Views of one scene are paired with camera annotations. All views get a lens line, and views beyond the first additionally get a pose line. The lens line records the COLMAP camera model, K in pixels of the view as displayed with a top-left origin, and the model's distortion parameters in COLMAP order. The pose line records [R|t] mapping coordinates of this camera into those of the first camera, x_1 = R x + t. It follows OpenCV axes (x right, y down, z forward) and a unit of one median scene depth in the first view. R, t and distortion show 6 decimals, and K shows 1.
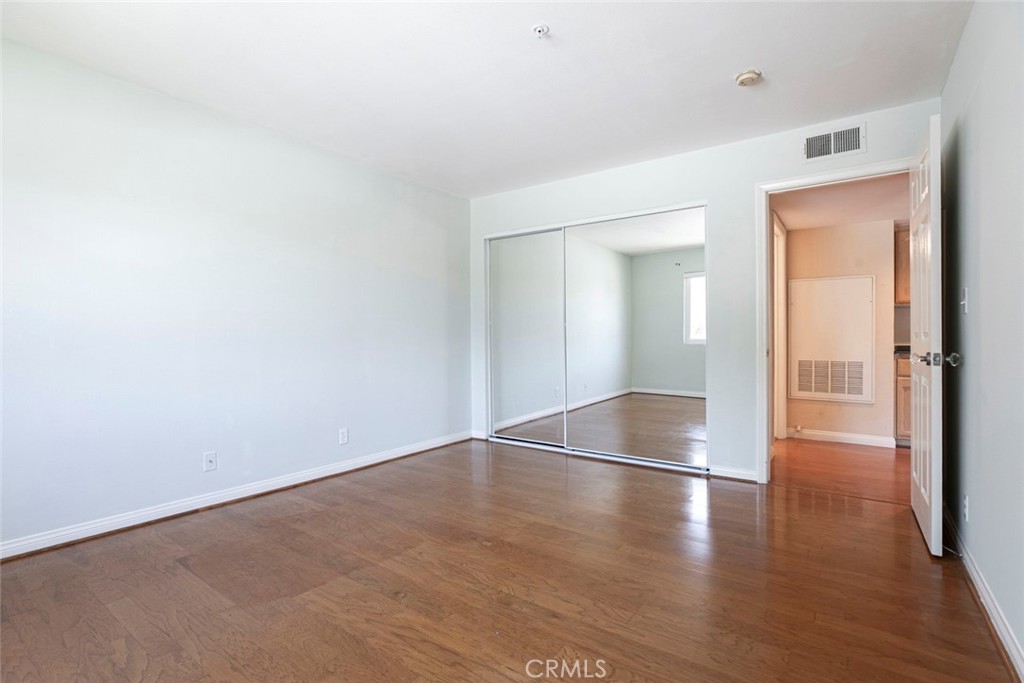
lens RADIAL K [[483.8, 0, 507.9], [0, 483.8, 343.7], [0, 0, 1]] dist [-0.000454, 0.000071]
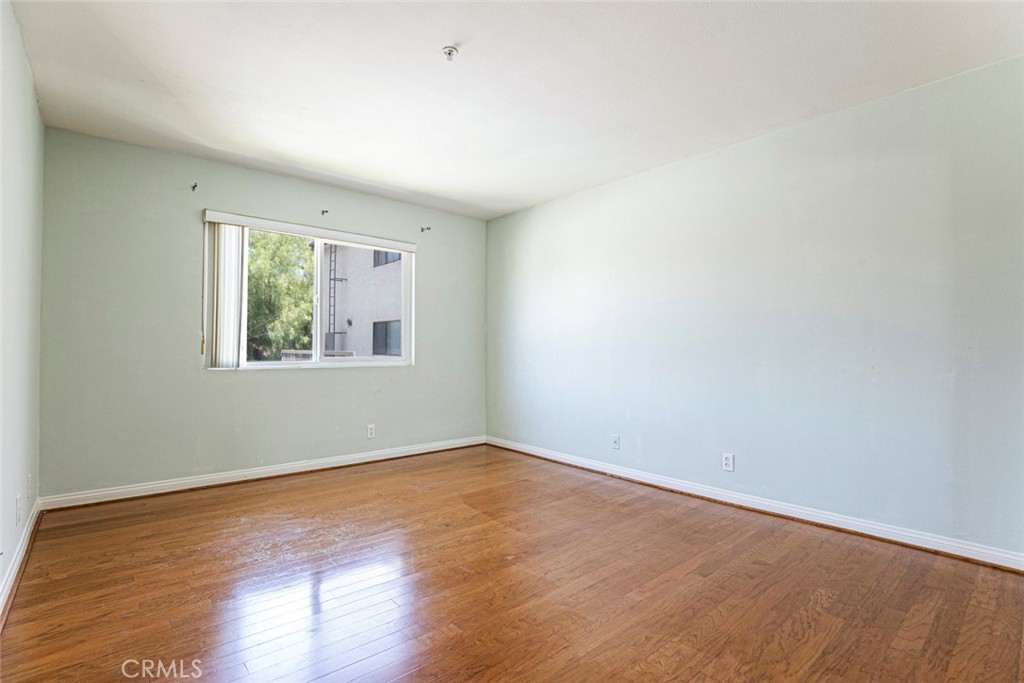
lens RADIAL K [[483.8, 0, 507.9], [0, 483.8, 343.7], [0, 0, 1]] dist [-0.000454, 0.000071]
pose [[-0.242070, -0.011423, -0.970192, 0.795672], [-0.005401, 0.999931, -0.010425, -0.021917], [0.970244, 0.002716, -0.242115, 1.035500]]
